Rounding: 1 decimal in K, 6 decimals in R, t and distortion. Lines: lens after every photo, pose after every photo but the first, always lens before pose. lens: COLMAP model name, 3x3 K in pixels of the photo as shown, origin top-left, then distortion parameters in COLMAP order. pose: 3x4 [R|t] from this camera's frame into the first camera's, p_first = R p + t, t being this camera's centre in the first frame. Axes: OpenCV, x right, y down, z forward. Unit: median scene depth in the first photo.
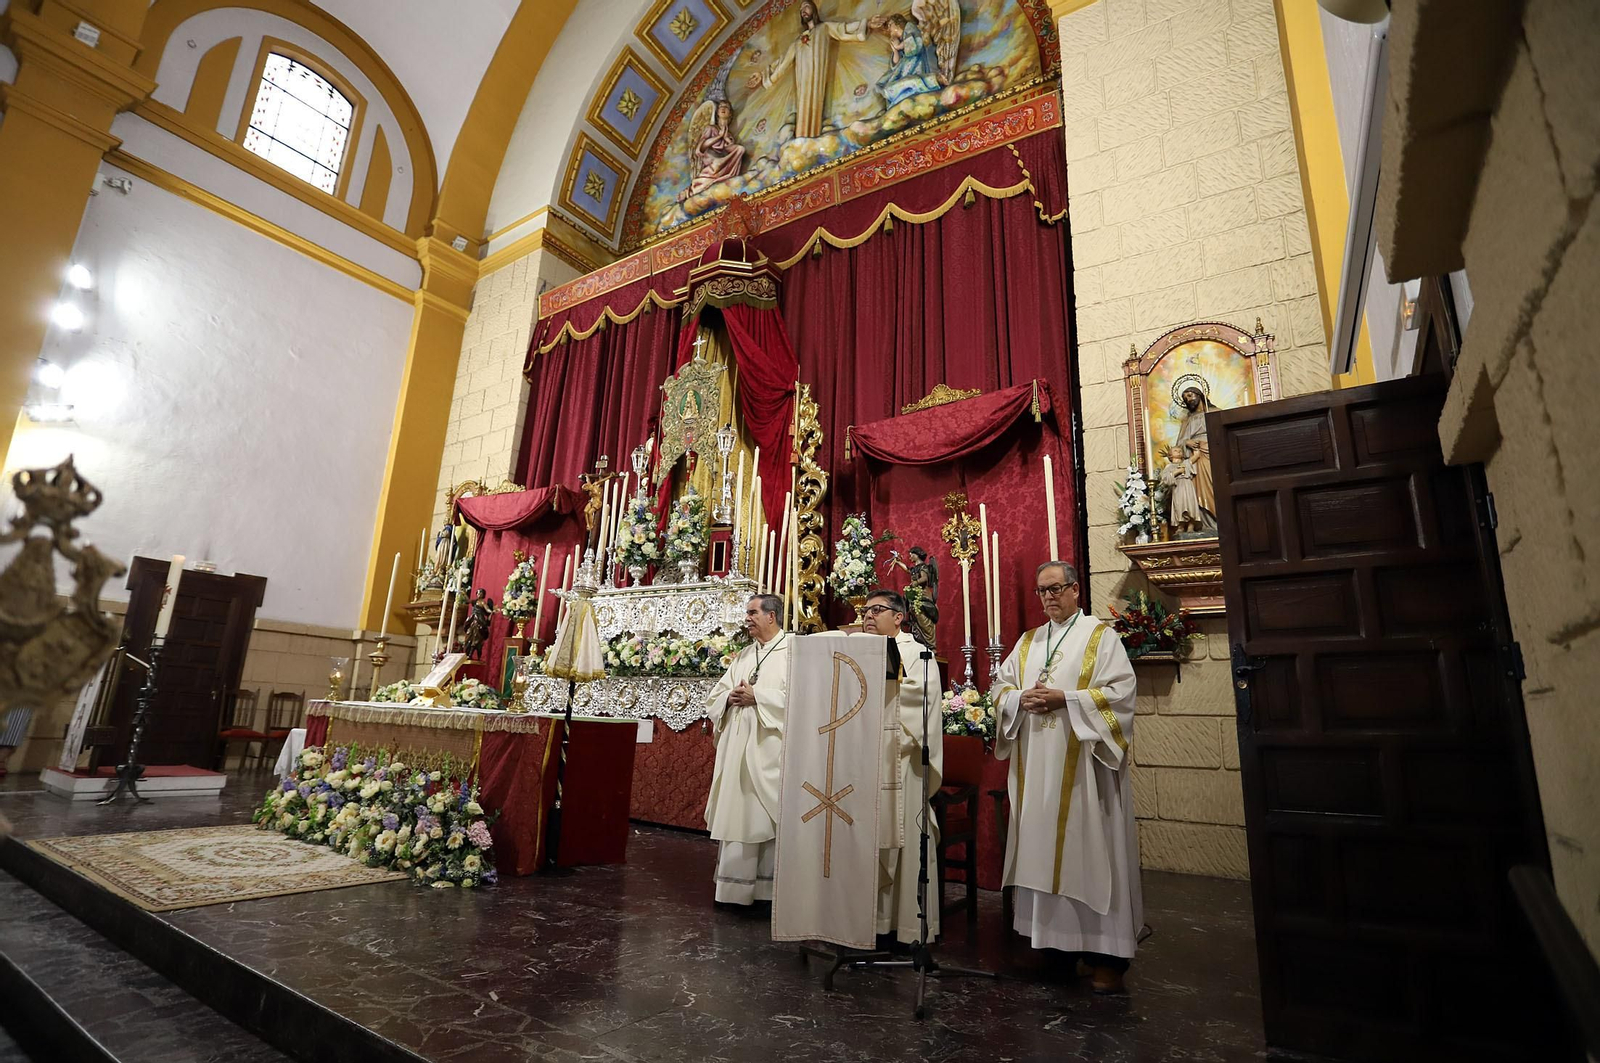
lens RADIAL K [[750.1, 0, 799.4], [0, 750.1, 524.1], [0, 0, 1]] dist [-0.004378, -0.000353]
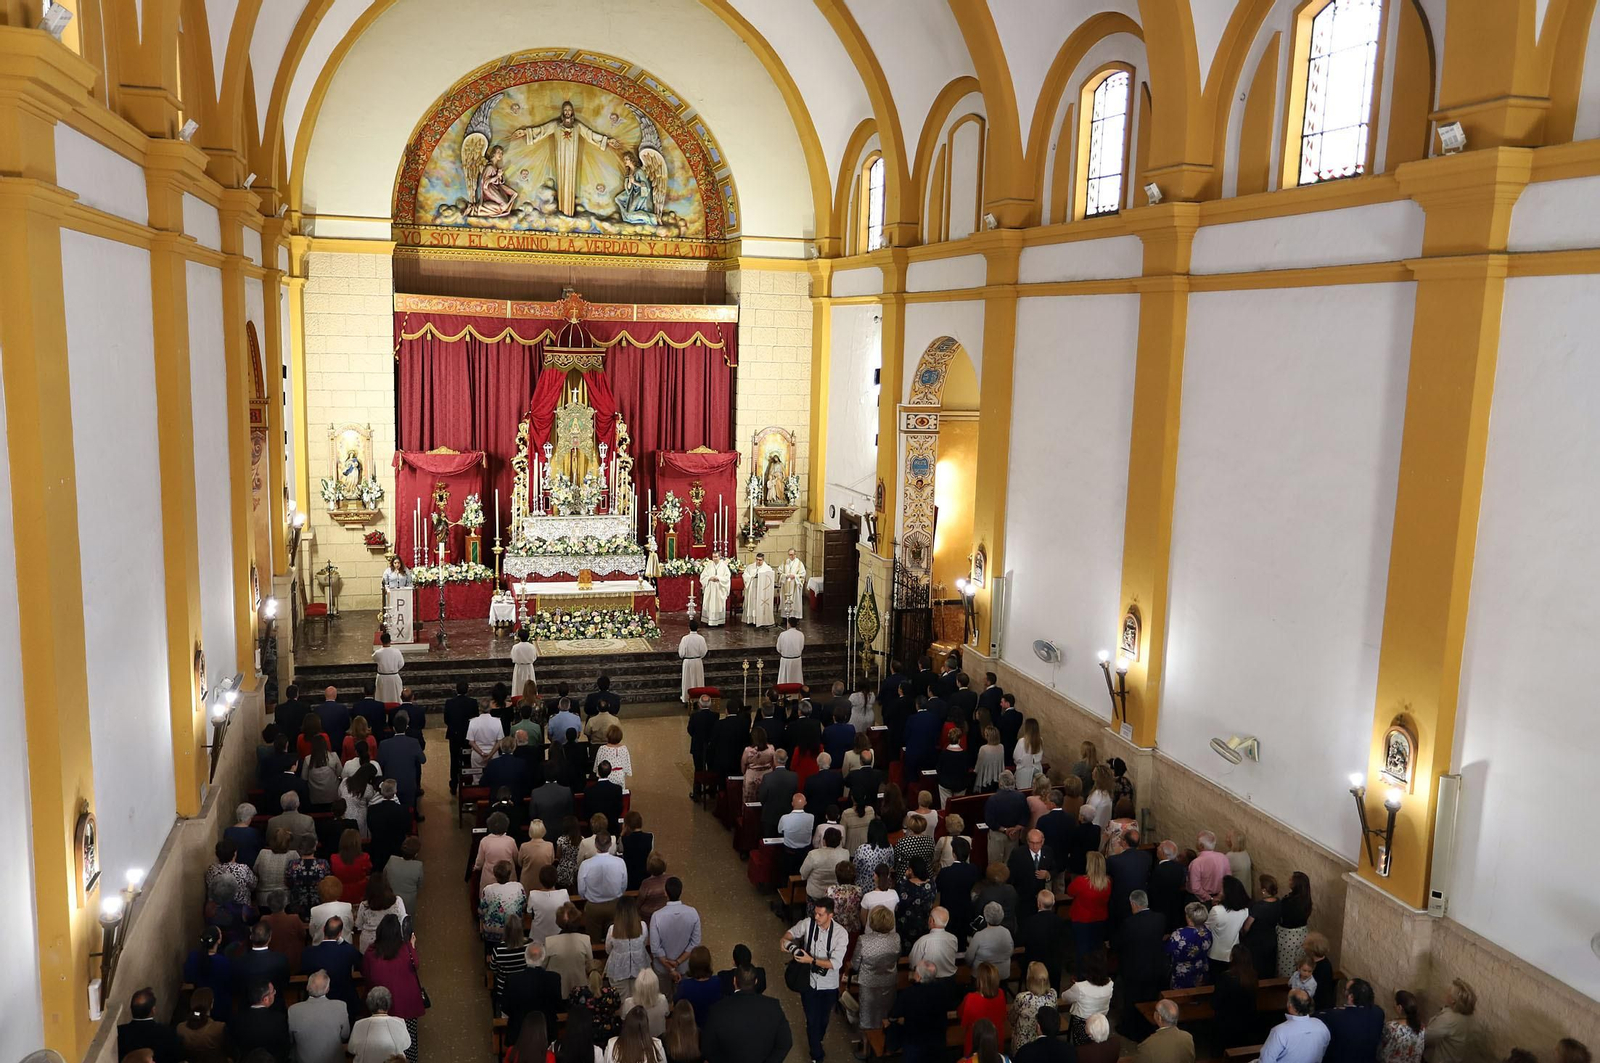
lens RADIAL K [[1338.7, 0, 786.2], [0, 1338.7, 534.5], [0, 0, 1]] dist [0.000985, 0.083538]
pose [[0.639947, -0.147904, 0.754050, -2.678043], [-0.188571, 0.921067, 0.340700, -1.287869], [-0.744922, -0.360222, 0.561544, -1.654176]]
